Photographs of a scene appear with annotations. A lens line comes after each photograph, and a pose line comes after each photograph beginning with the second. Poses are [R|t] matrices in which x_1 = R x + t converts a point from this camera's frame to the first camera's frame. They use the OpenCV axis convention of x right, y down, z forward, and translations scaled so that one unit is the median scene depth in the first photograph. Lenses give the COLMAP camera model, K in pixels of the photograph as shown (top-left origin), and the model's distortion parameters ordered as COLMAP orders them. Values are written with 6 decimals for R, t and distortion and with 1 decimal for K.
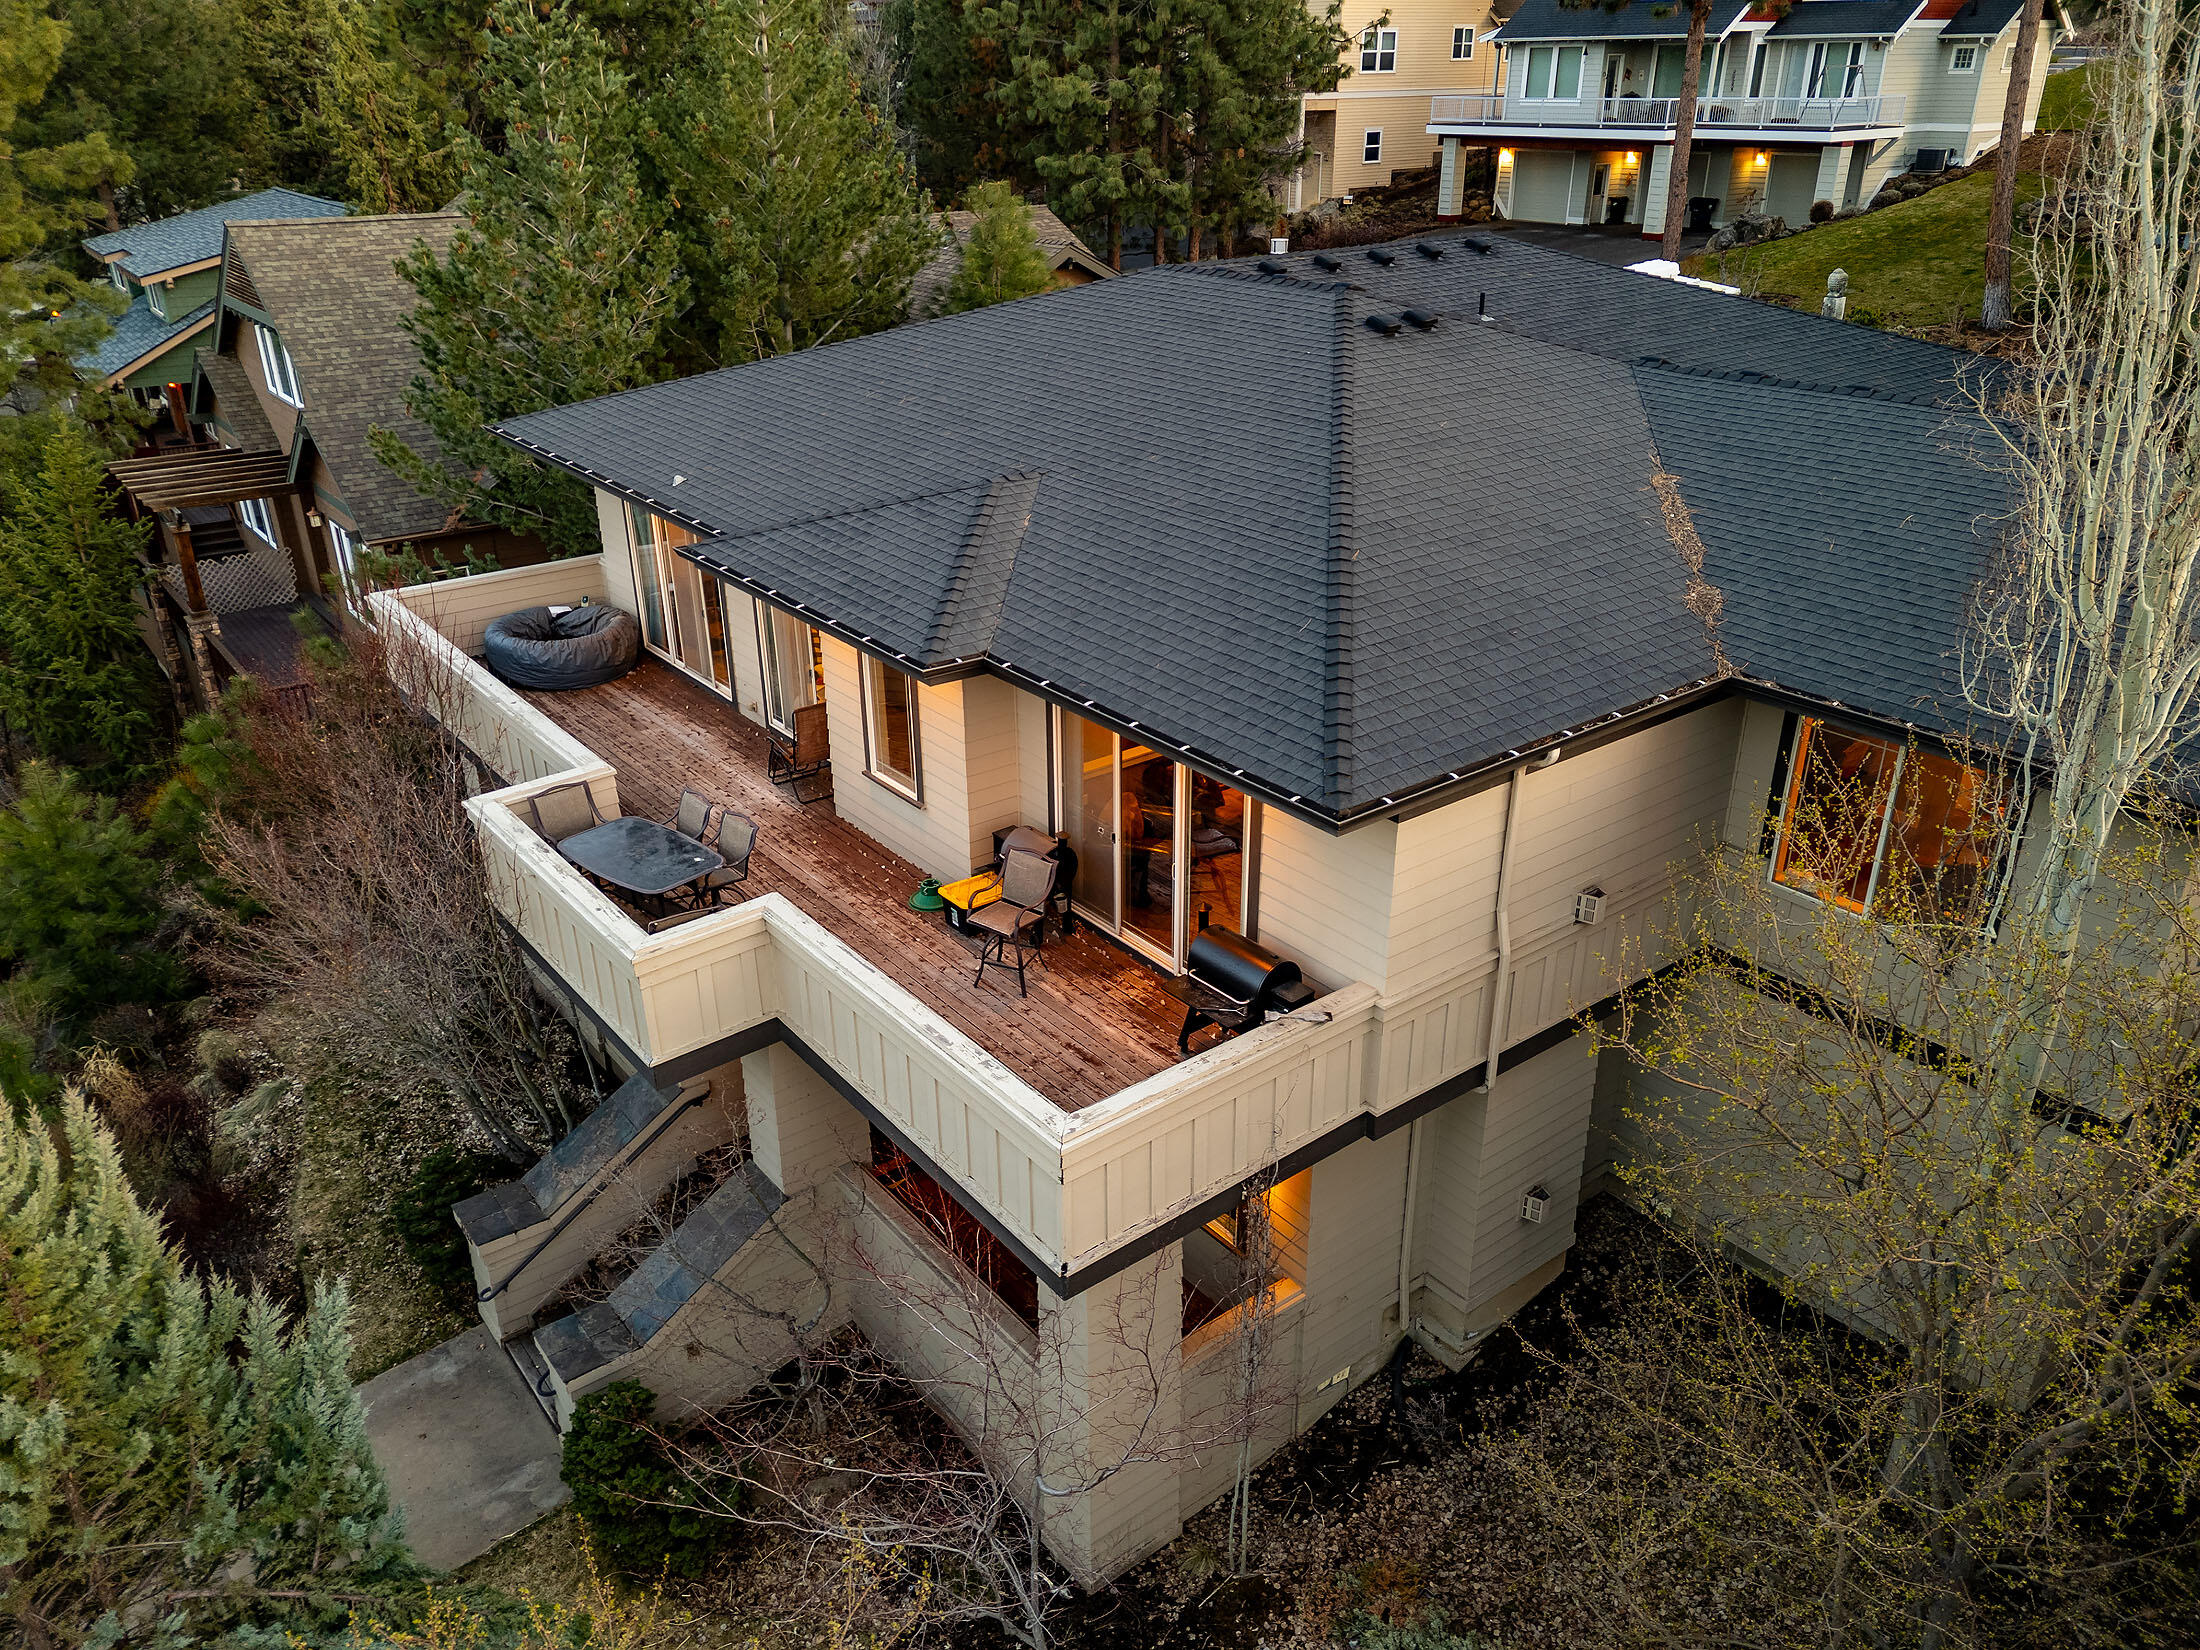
lens RADIAL K [[1604.1, 0, 1098.0], [0, 1604.1, 819.6], [0, 0, 1]] dist [0.080430, -0.071406]
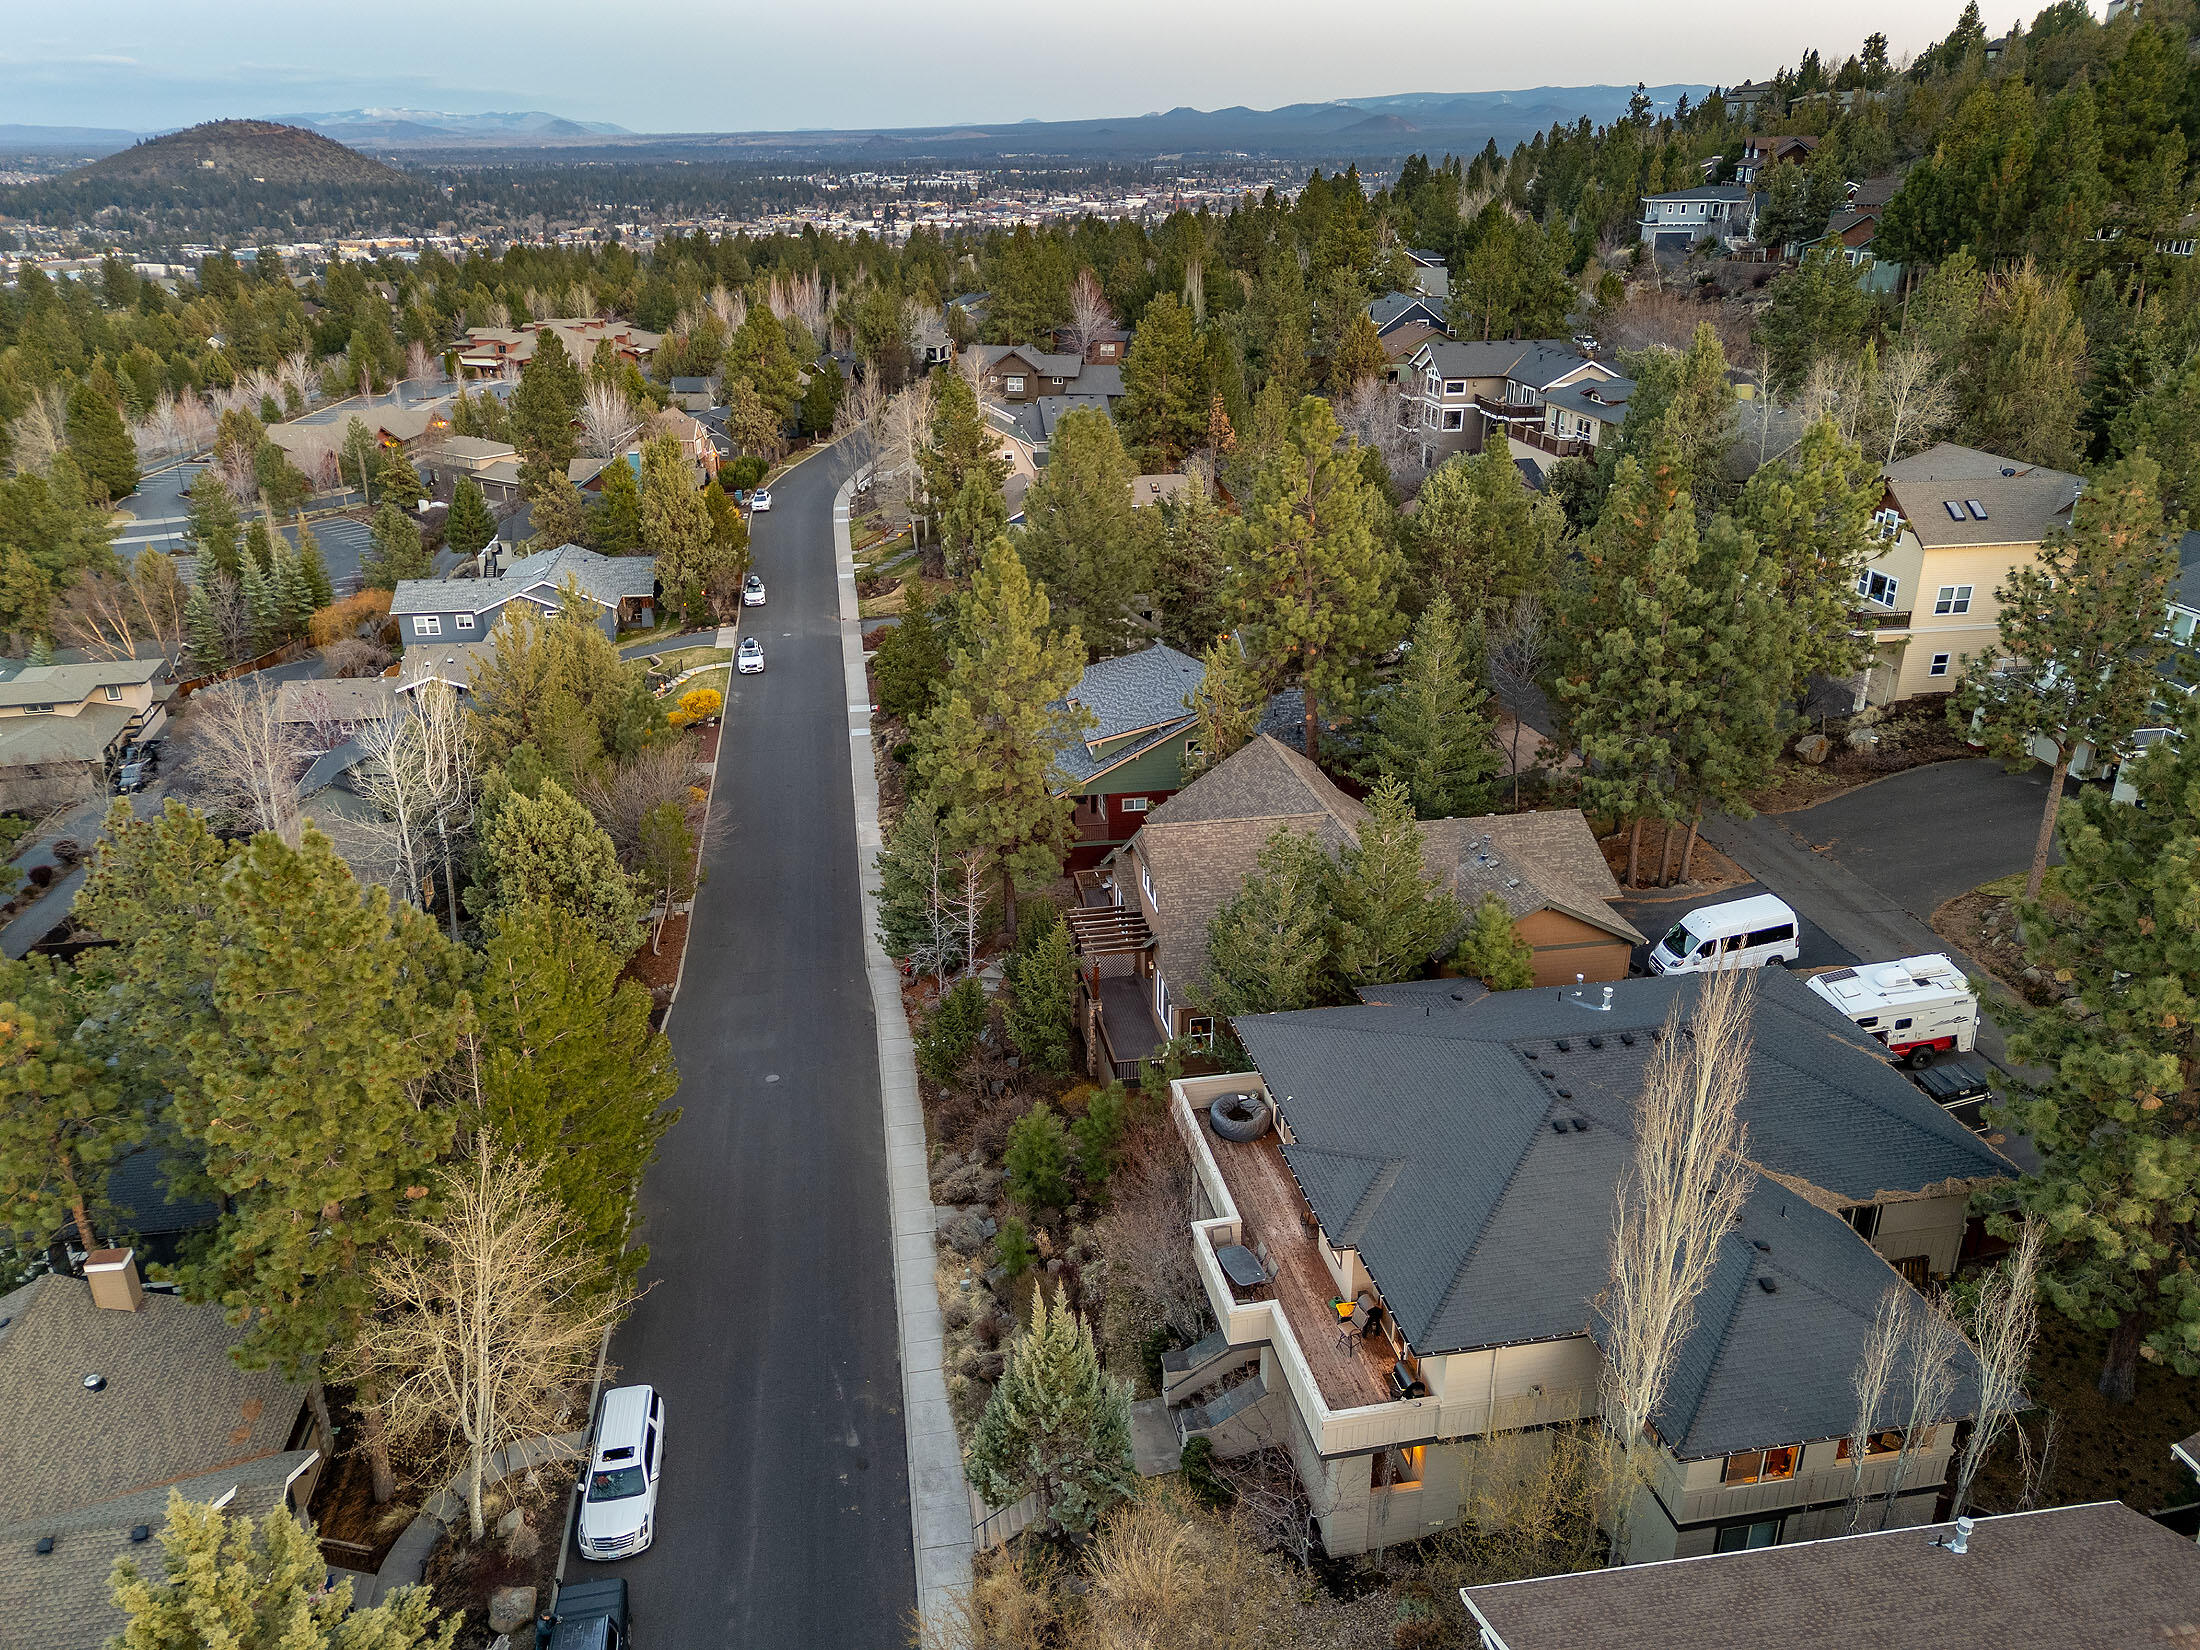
lens RADIAL K [[1608.6, 0, 1099.2], [0, 1608.6, 821.6], [0, 0, 1]] dist [0.067994, -0.052595]
pose [[0.893646, 0.181527, -0.410421, 0.515631], [-0.196340, 0.980516, 0.006168, -0.689699], [0.403544, 0.075070, 0.911875, -1.746875]]
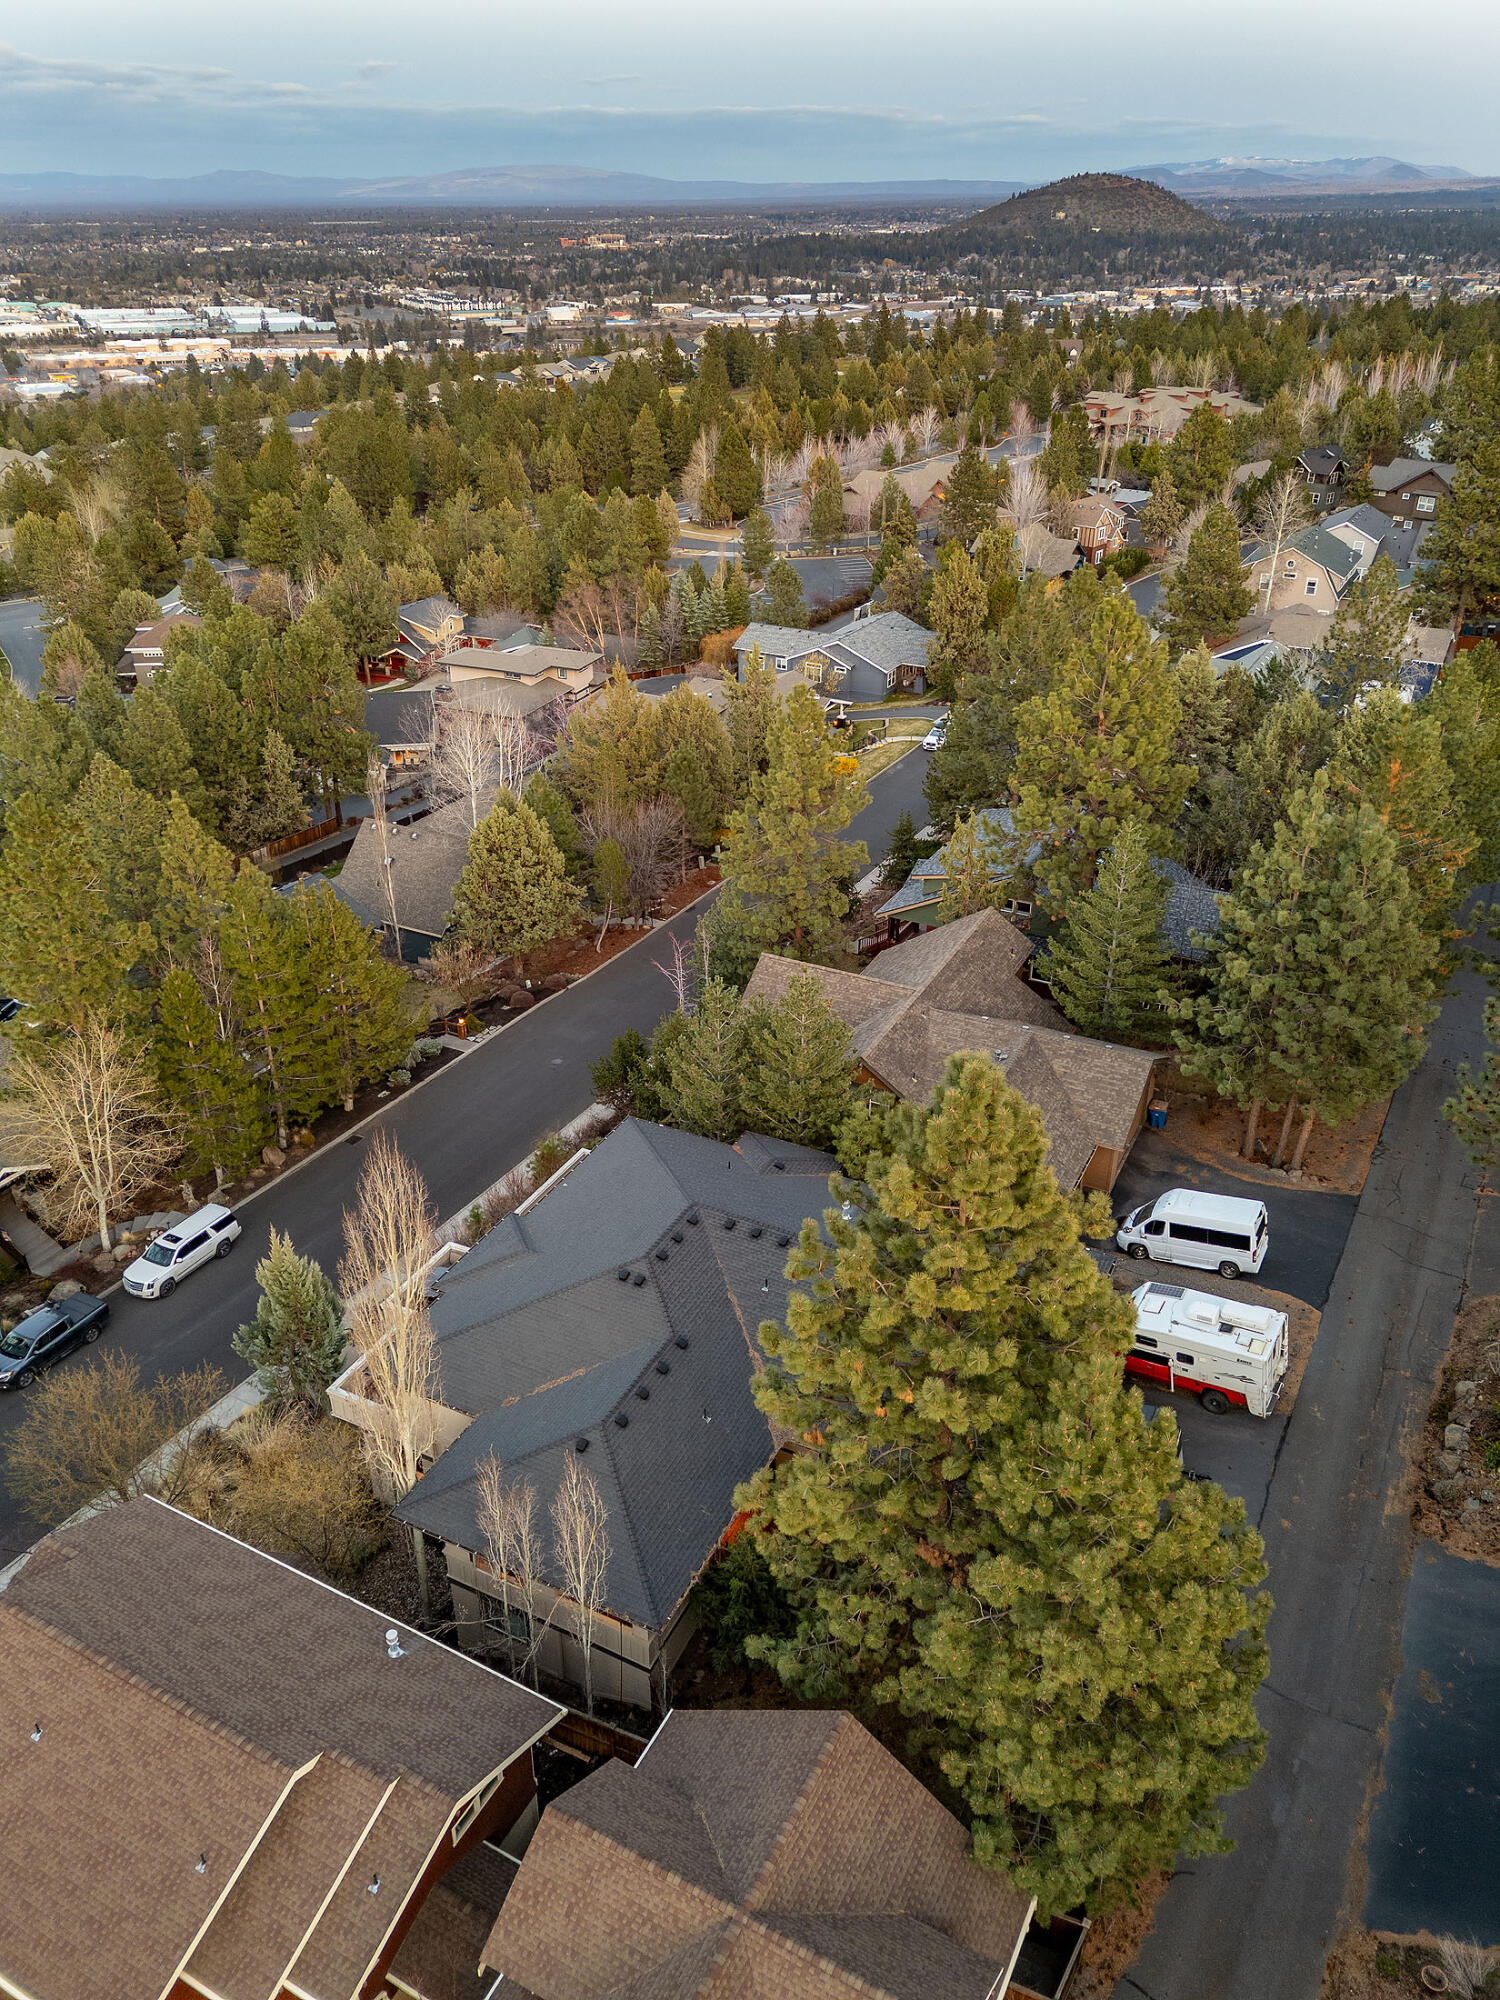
lens RADIAL K [[1458.3, 0, 750.0], [0, 1458.3, 1000.0], [0, 0, 1]] dist [0.080430, -0.071406]
pose [[0.431583, 0.441309, -0.786754, 2.332990], [-0.383421, 0.879201, 0.282834, -1.723771], [0.816532, 0.179591, 0.548655, -0.434061]]
